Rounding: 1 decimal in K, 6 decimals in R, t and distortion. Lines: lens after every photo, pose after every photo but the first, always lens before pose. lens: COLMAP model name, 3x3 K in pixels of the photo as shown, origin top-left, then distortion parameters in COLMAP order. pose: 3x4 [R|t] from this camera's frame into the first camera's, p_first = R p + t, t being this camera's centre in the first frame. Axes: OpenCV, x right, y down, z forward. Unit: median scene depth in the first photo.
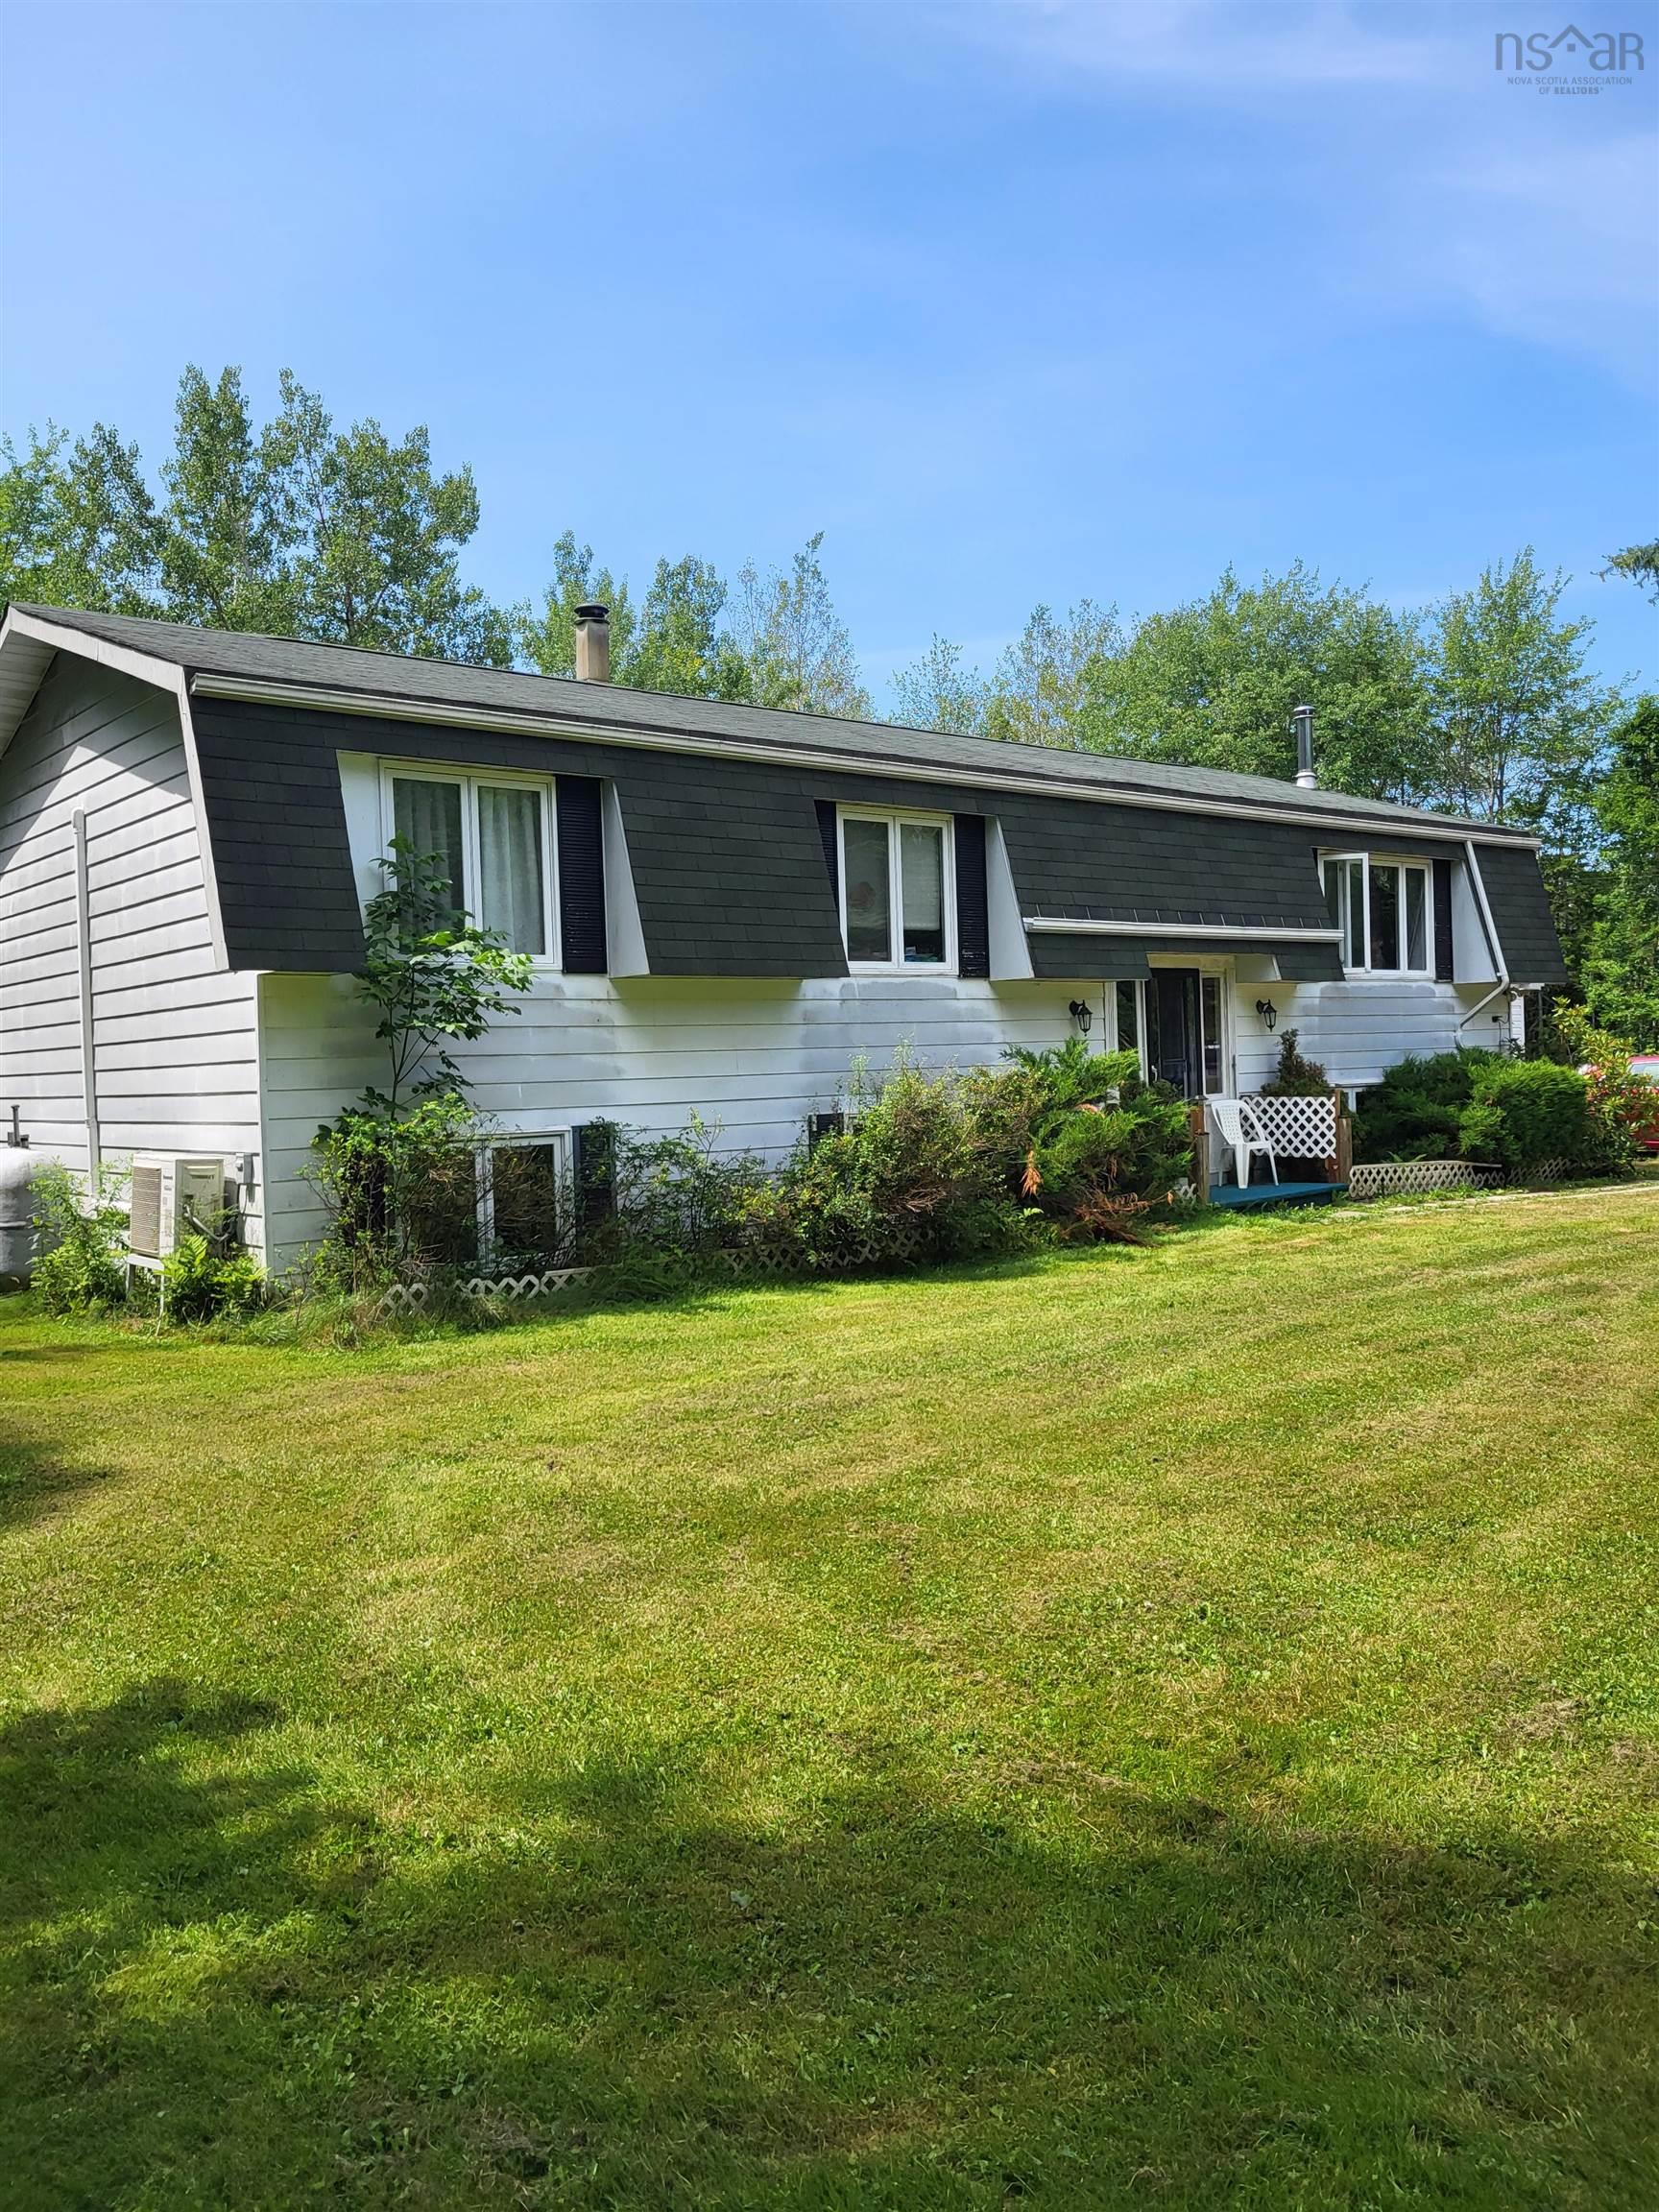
lens RADIAL K [[1720.0, 0, 833.8], [0, 1720.0, 1068.4], [0, 0, 1]] dist [0.040632, -0.003086]
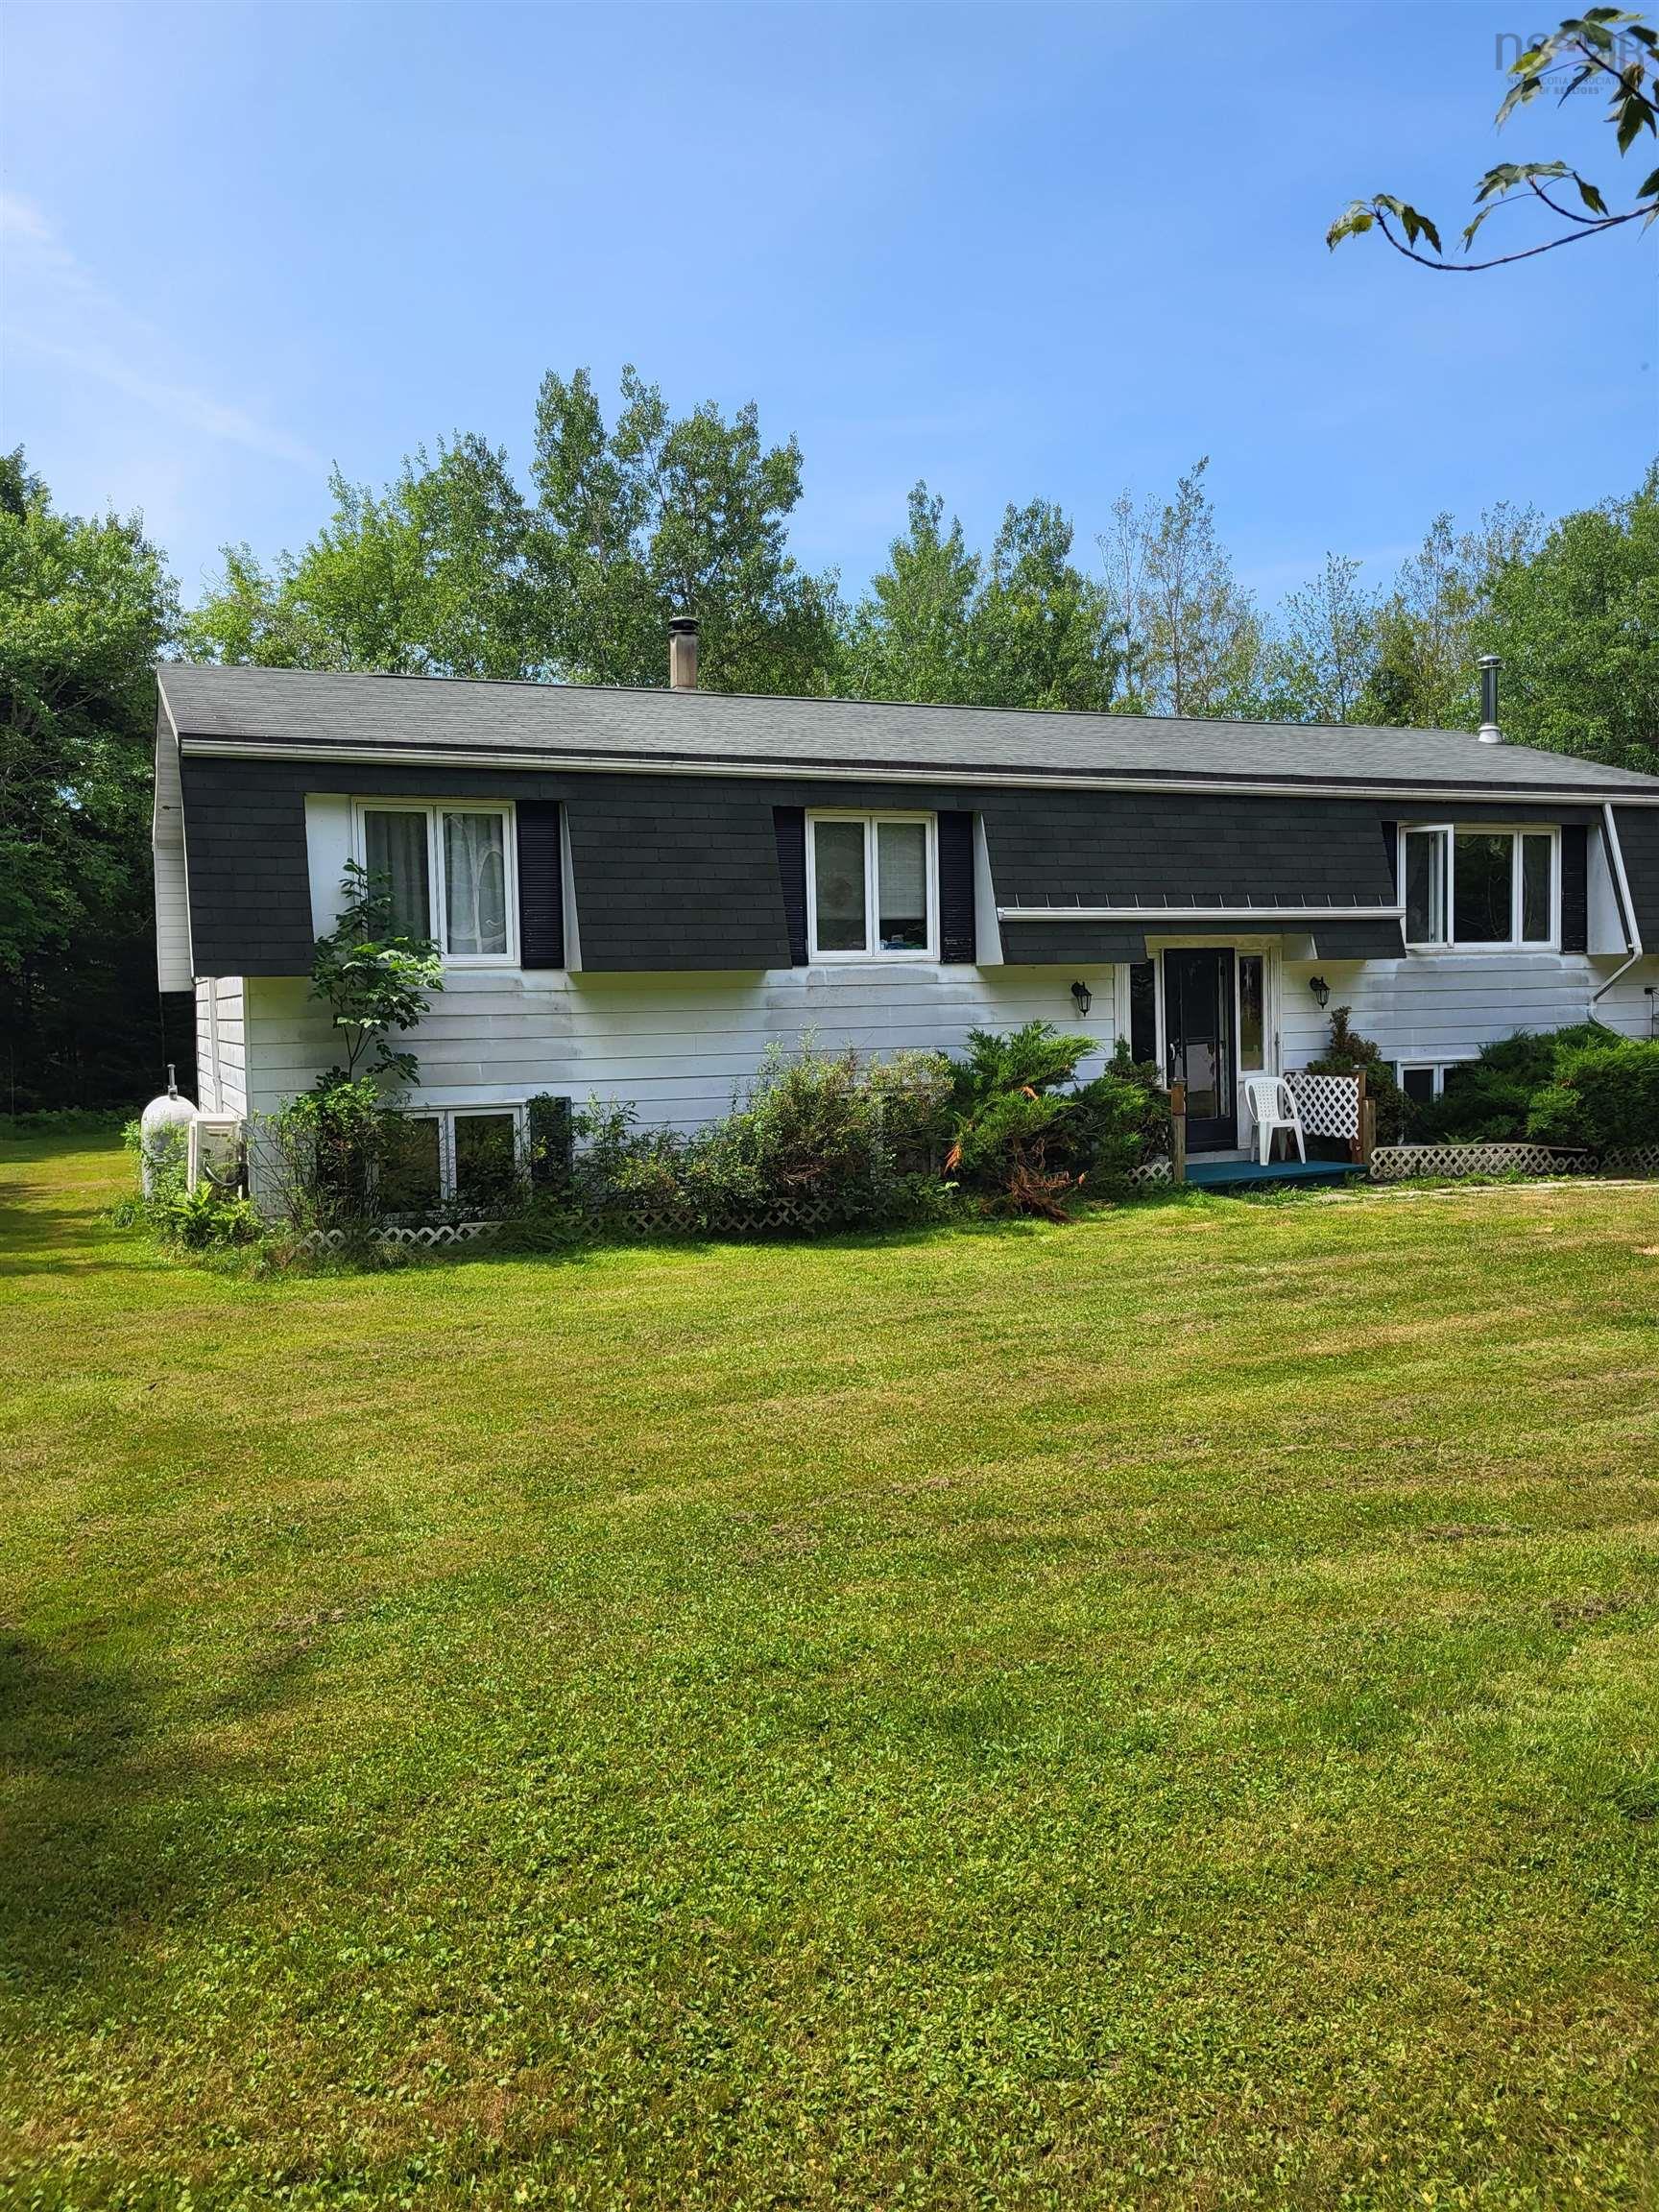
lens RADIAL K [[1723.0, 0, 819.5], [0, 1723.0, 1069.0], [0, 0, 1]] dist [0.040600, 0.001574]
pose [[0.955333, 0.023517, -0.294594, 0.285329], [-0.009609, 0.998774, 0.048570, -0.034253], [0.295375, -0.043570, 0.954387, -0.049497]]
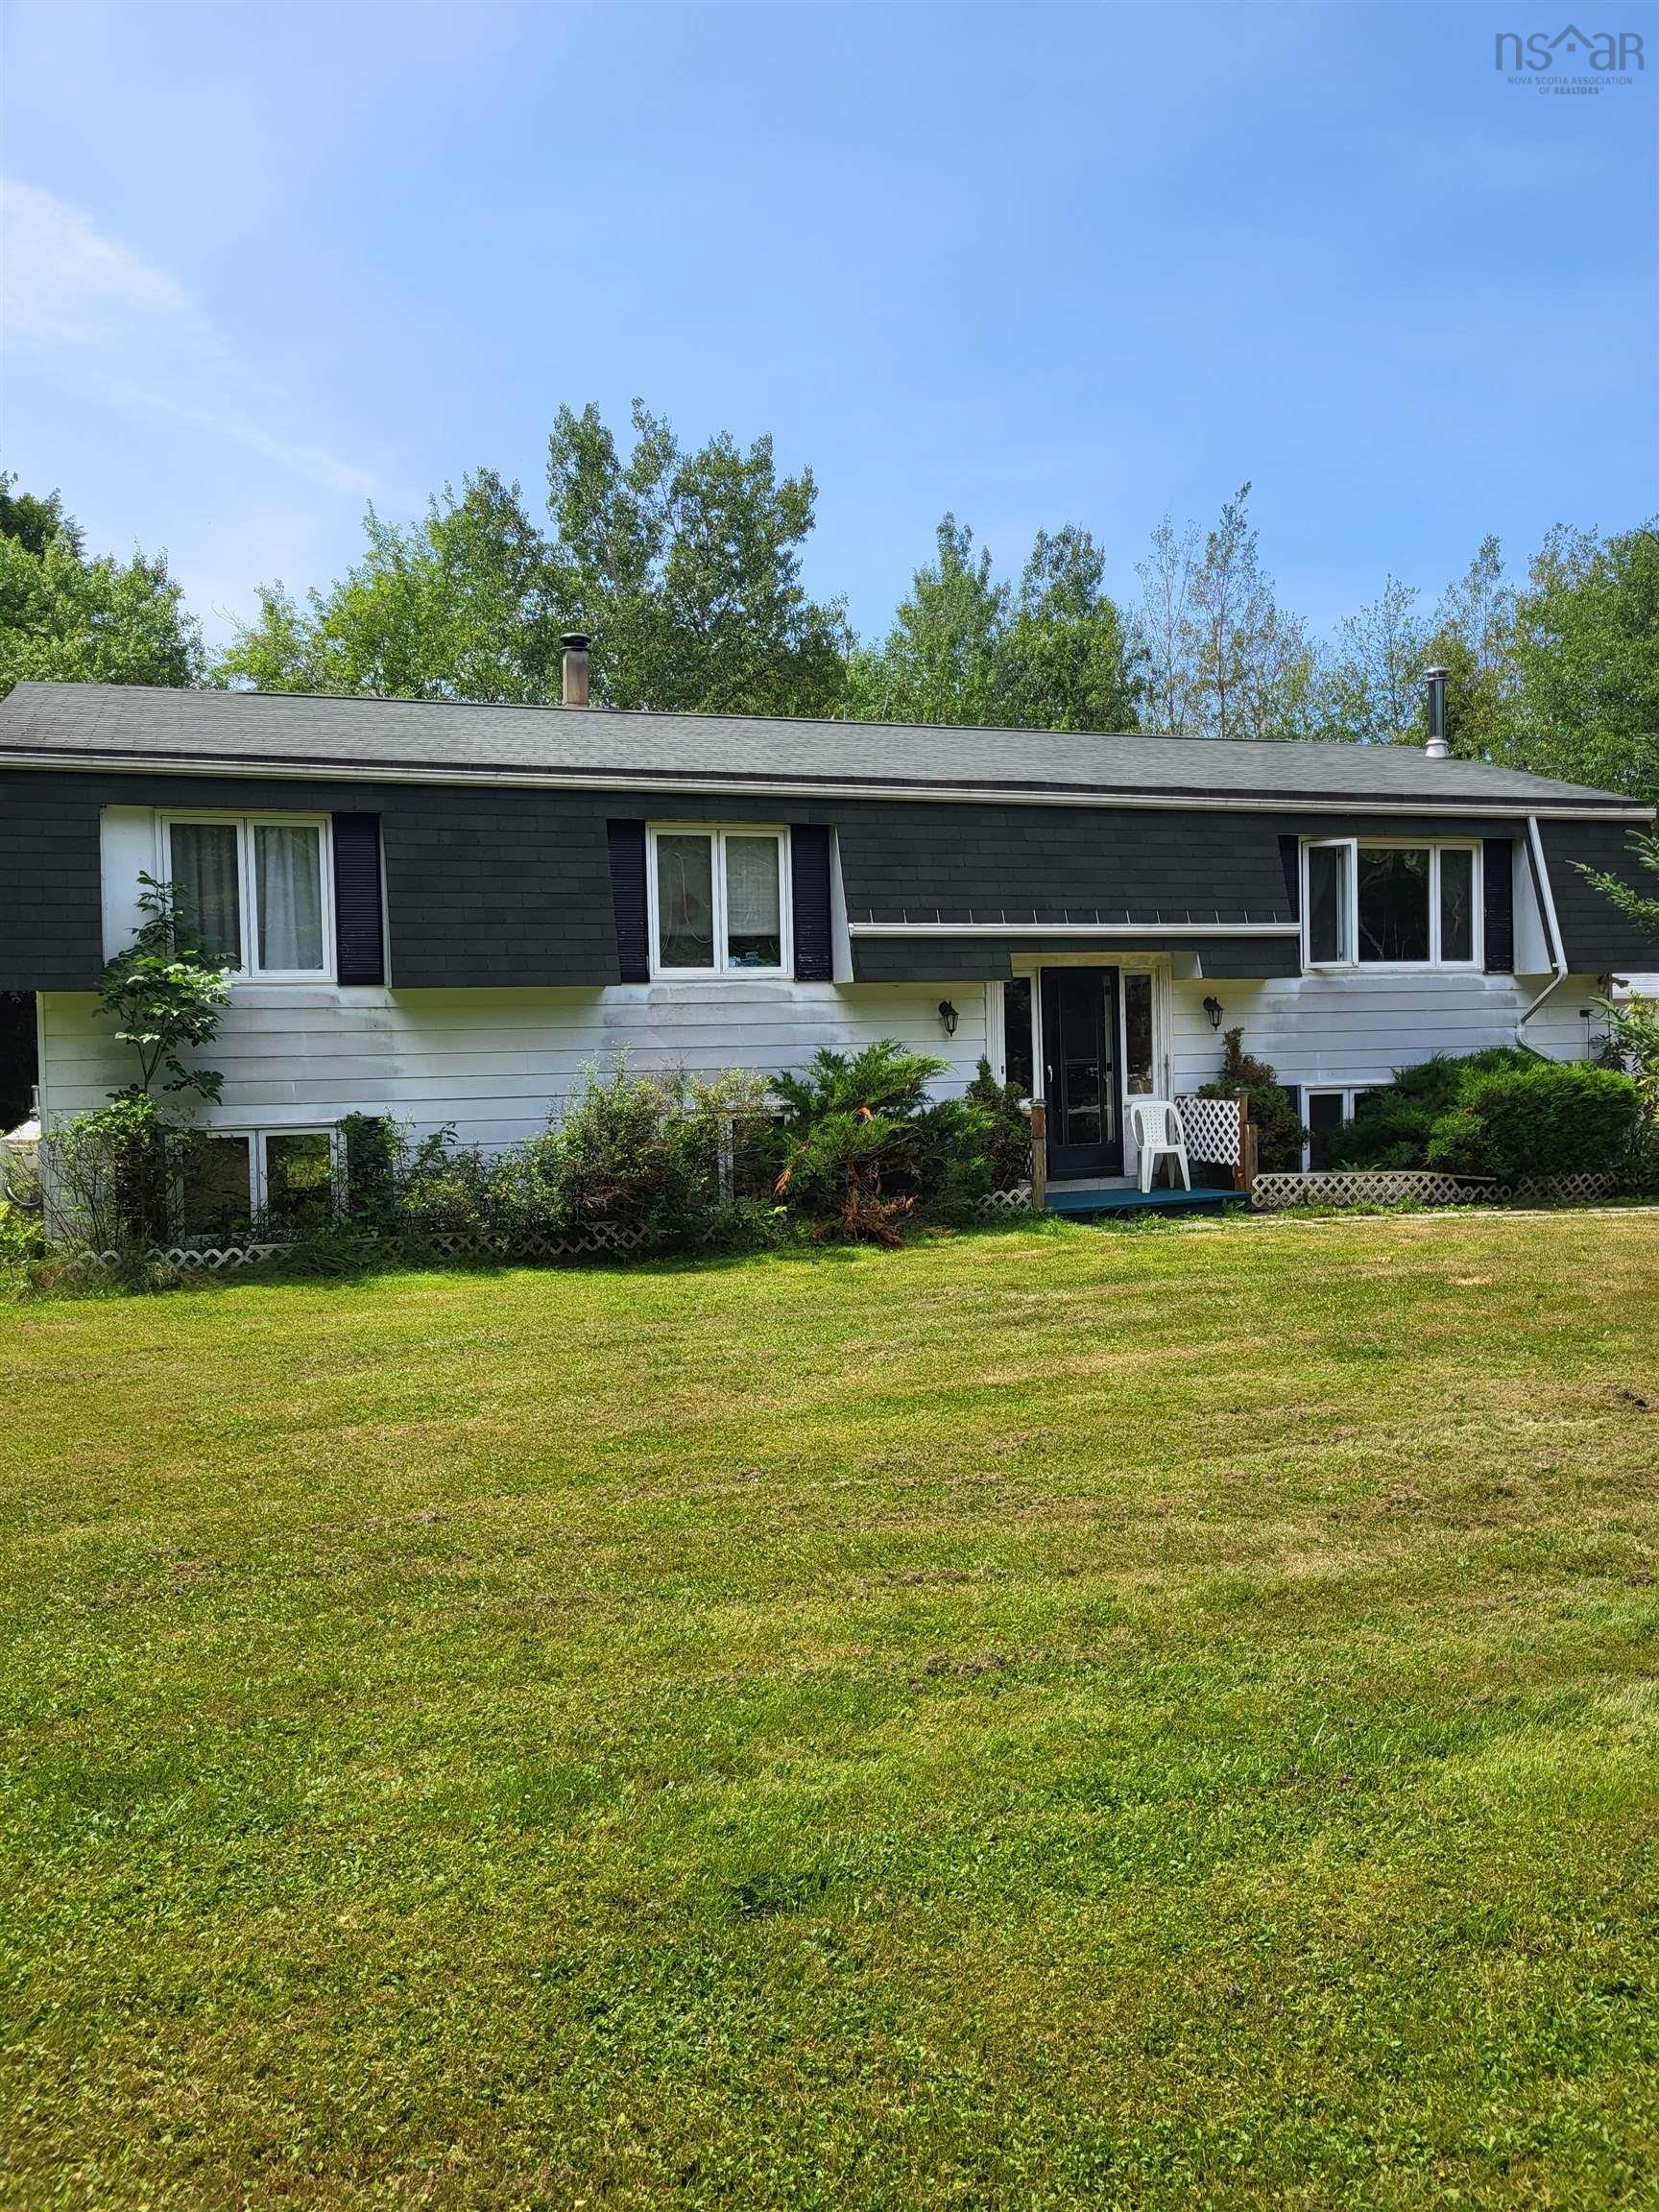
lens RADIAL K [[1720.0, 0, 833.8], [0, 1720.0, 1068.4], [0, 0, 1]] dist [0.040632, -0.003086]
pose [[0.937293, 0.018346, -0.348059, 0.409098], [-0.009610, 0.999594, 0.026810, -0.025065], [0.348410, -0.021783, 0.937089, 0.027408]]
